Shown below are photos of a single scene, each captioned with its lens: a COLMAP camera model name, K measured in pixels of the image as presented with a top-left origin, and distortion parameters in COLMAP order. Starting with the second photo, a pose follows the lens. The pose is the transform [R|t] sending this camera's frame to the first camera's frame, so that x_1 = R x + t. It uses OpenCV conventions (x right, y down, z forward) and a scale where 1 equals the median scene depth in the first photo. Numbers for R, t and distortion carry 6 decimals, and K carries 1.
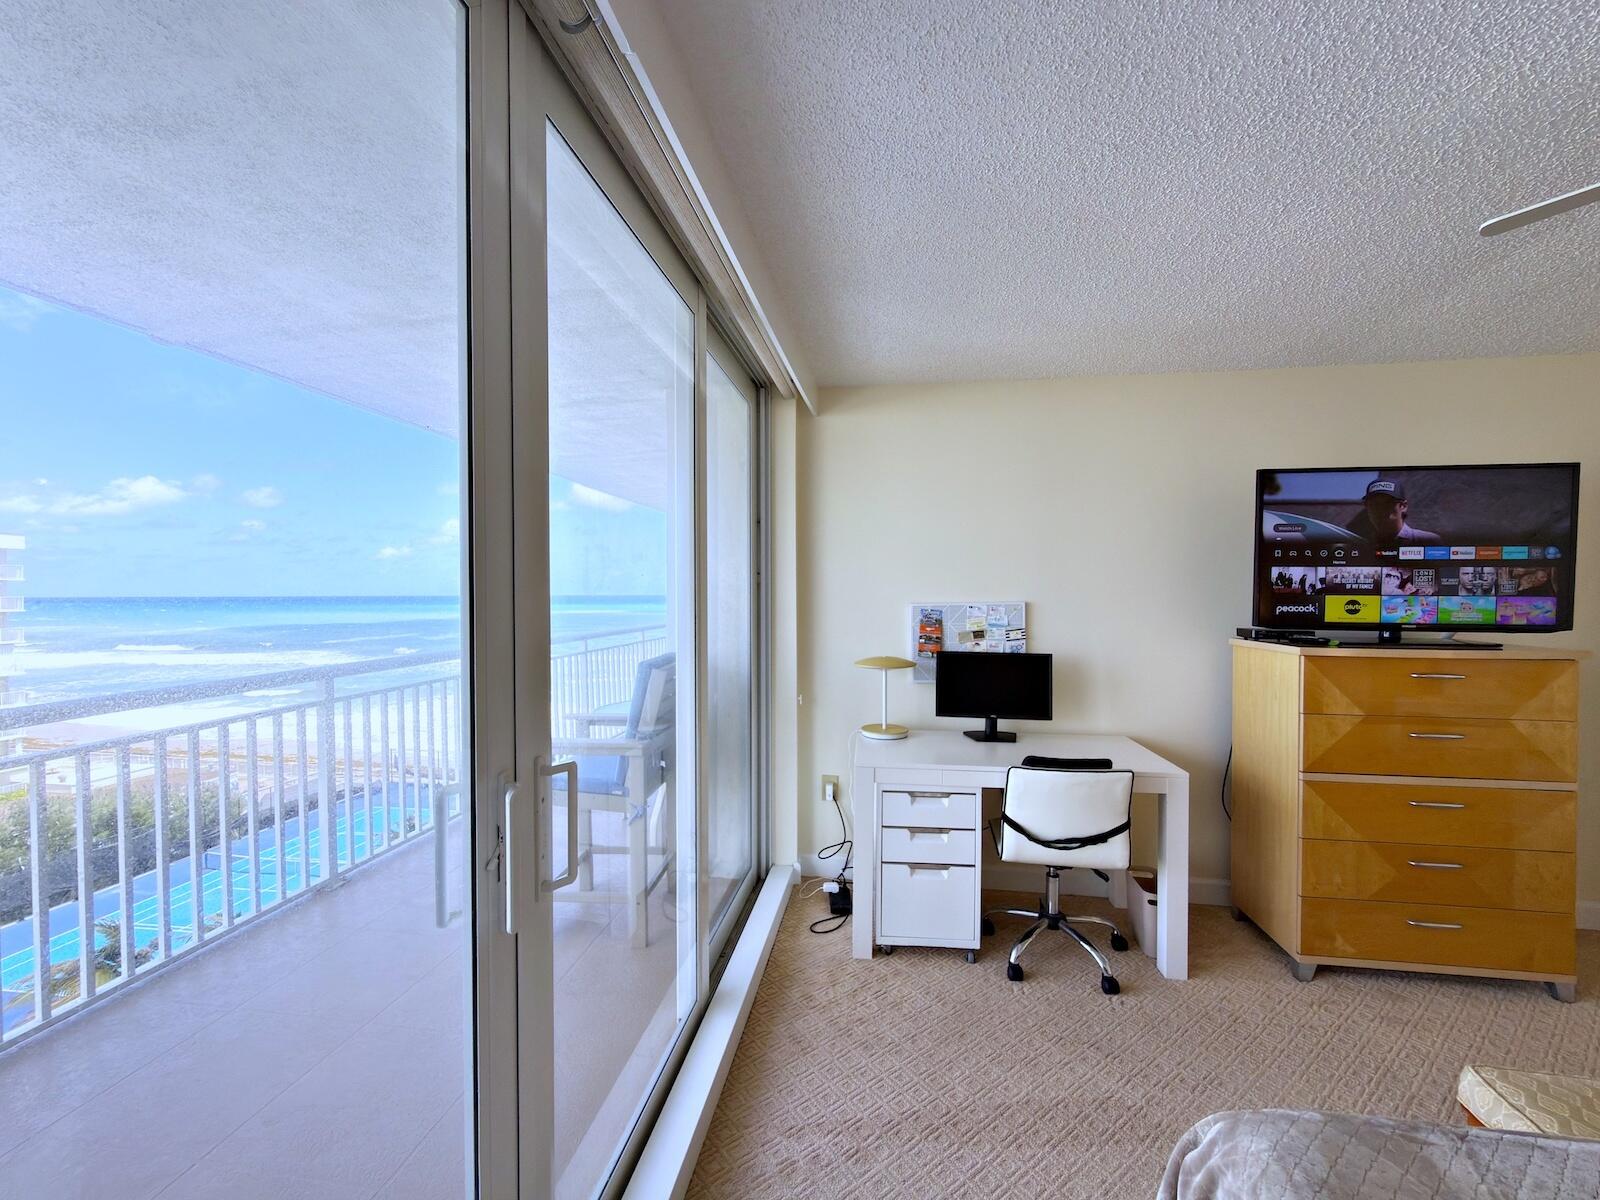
lens RADIAL K [[654.4, 0, 807.7], [0, 654.4, 598.6], [0, 0, 1]] dist [0.000199, 0.000021]
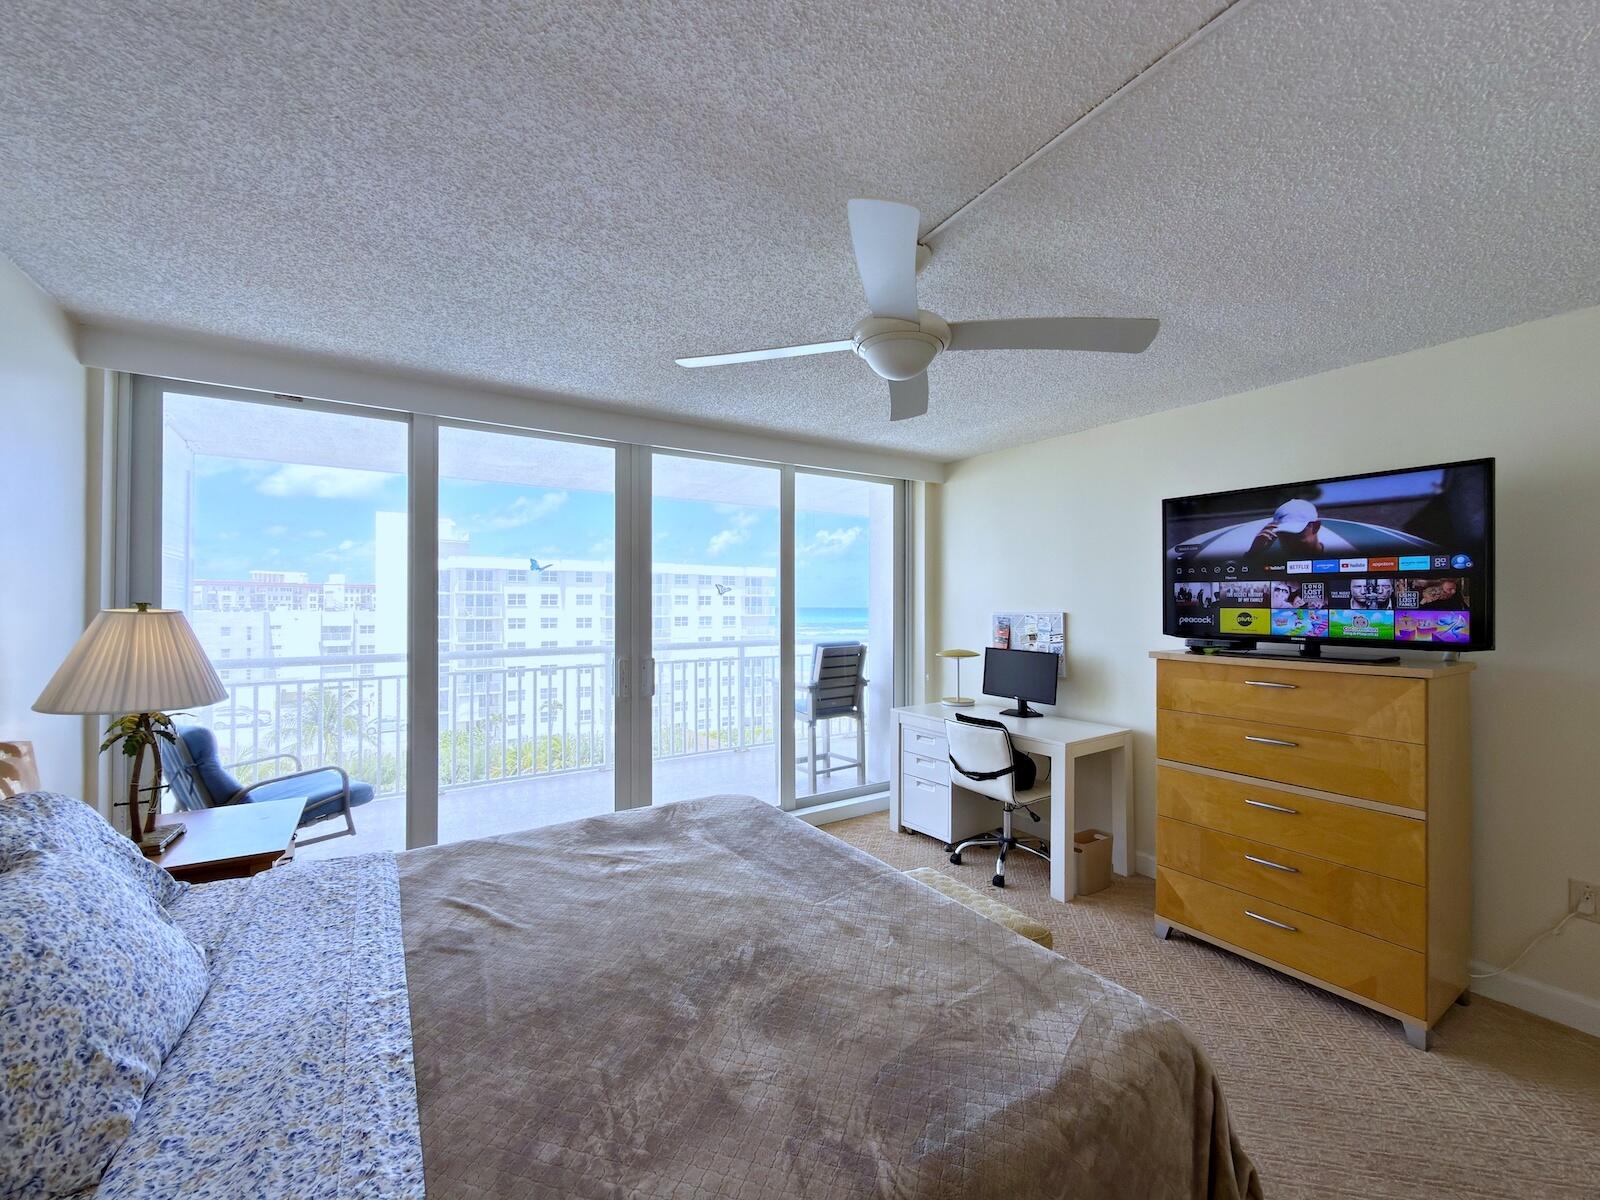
lens RADIAL K [[654.4, 0, 807.7], [0, 654.4, 598.6], [0, 0, 1]] dist [0.000199, 0.000021]
pose [[0.664304, -0.004978, -0.747446, 1.177341], [-0.008665, 0.999859, -0.014361, 0.000812], [0.747412, 0.016017, 0.664168, -0.248612]]
